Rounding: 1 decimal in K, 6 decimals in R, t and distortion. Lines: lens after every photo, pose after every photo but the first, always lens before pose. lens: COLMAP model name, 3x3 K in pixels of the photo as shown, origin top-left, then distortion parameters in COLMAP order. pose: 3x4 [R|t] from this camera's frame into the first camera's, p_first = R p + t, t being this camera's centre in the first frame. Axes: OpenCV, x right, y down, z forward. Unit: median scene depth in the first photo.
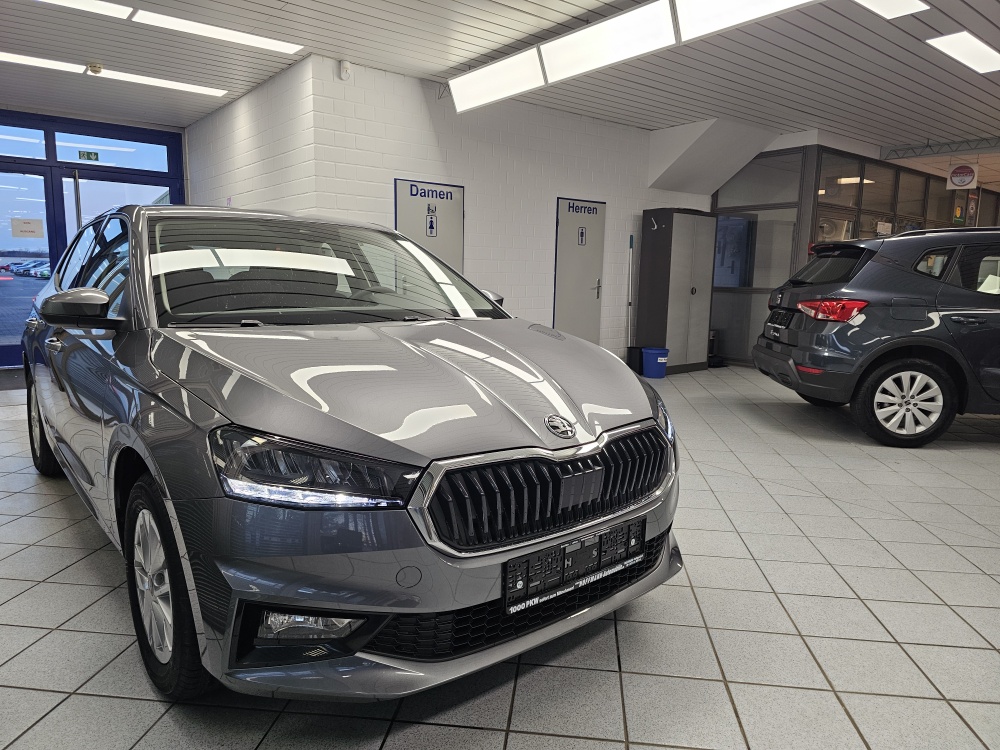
lens RADIAL K [[653.2, 0, 501.1], [0, 653.2, 382.1], [0, 0, 1]] dist [0.004632, -0.021528]
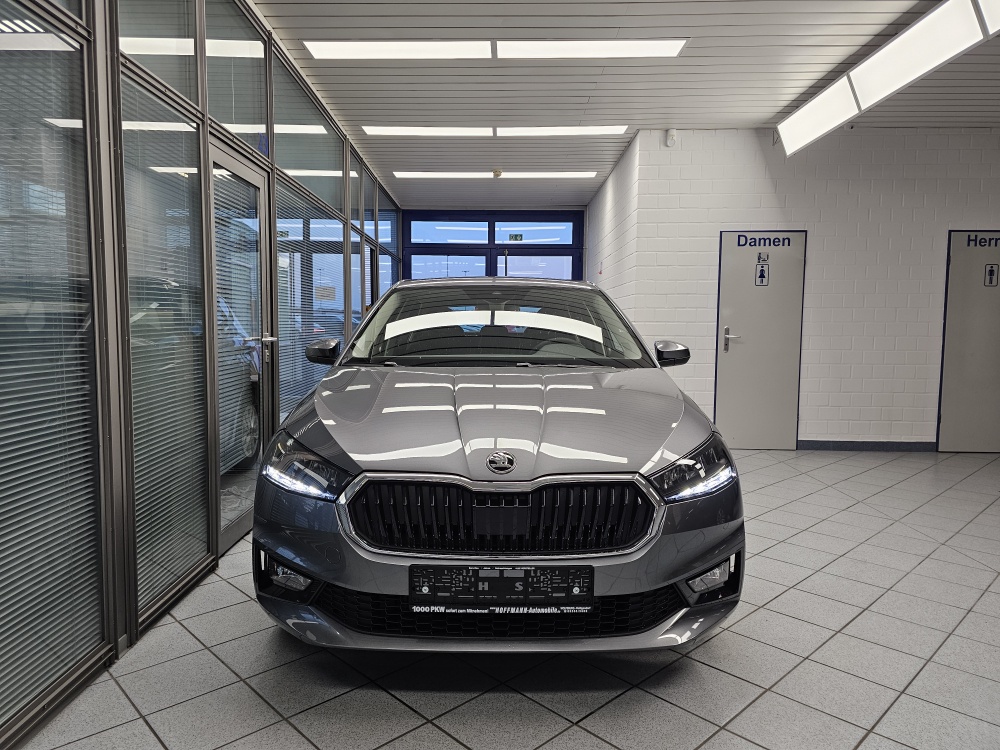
lens RADIAL K [[656.4, 0, 500.0], [0, 656.4, 375.0], [0, 0, 1]] dist [0.004667, -0.052322]
pose [[0.762163, 0.030607, -0.646662, 0.240065], [-0.089368, 0.994293, -0.058269, -0.003954], [0.641188, 0.102201, 0.760548, 0.042791]]
